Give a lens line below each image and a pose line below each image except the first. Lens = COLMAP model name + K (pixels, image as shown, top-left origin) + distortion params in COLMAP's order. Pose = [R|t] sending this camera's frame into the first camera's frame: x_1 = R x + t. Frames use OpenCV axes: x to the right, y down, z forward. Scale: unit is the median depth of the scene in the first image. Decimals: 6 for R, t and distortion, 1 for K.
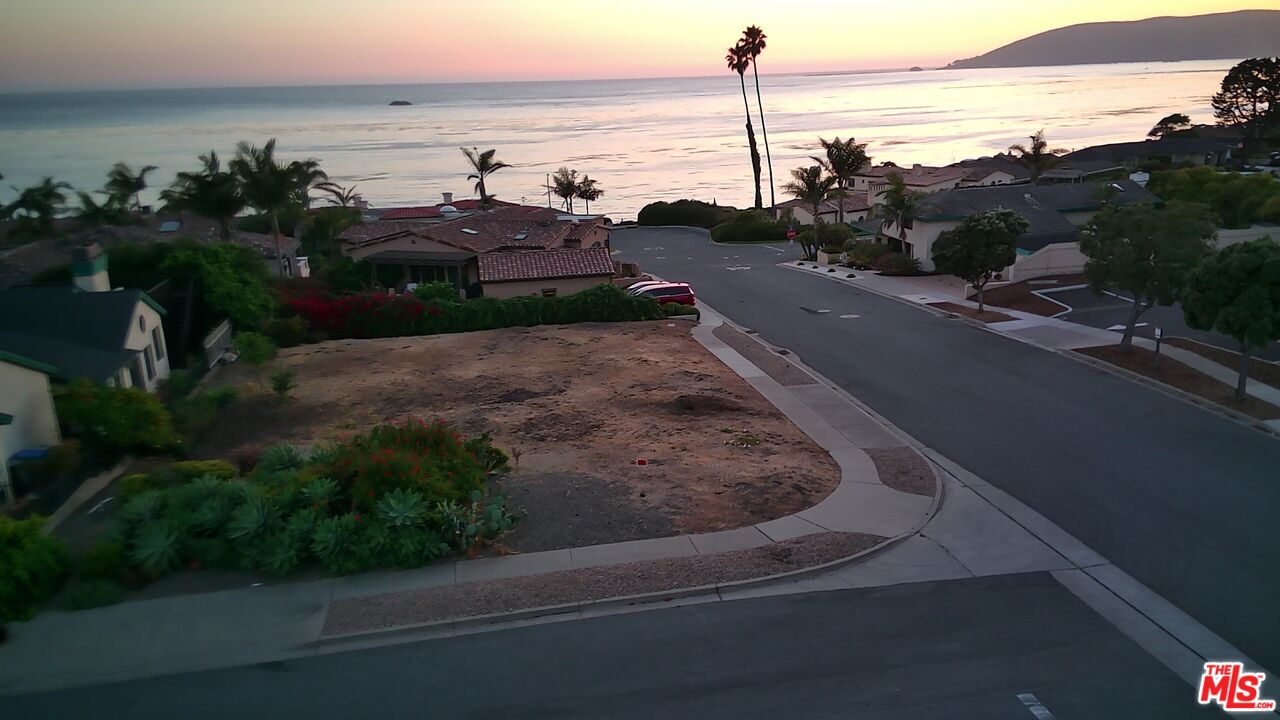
lens RADIAL K [[1050.4, 0, 702.5], [0, 1050.4, 407.2], [0, 0, 1]] dist [0.136719, -0.152098]
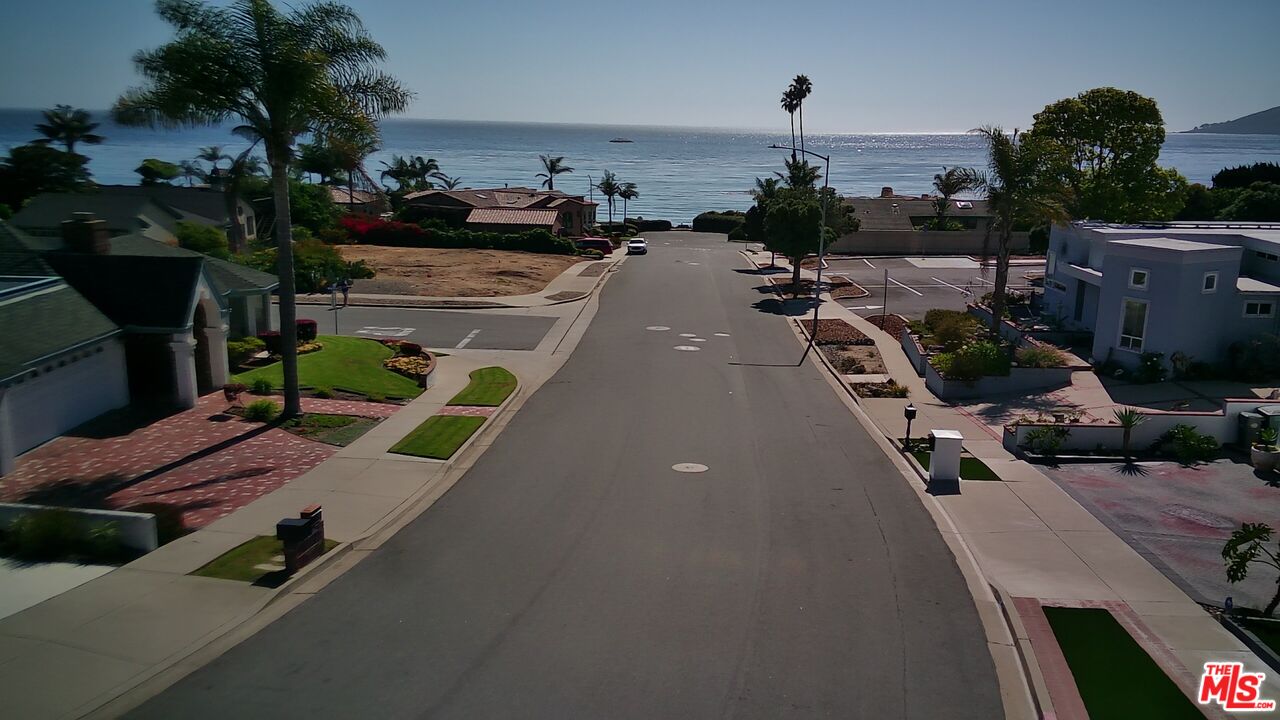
lens RADIAL K [[1058.2, 0, 694.3], [0, 1058.2, 389.8], [0, 0, 1]] dist [0.150717, -0.167831]
pose [[0.976226, 0.099130, -0.192761, 0.463872], [-0.110017, 0.992837, -0.046594, 0.168440], [0.186761, 0.066694, 0.980139, -0.479519]]
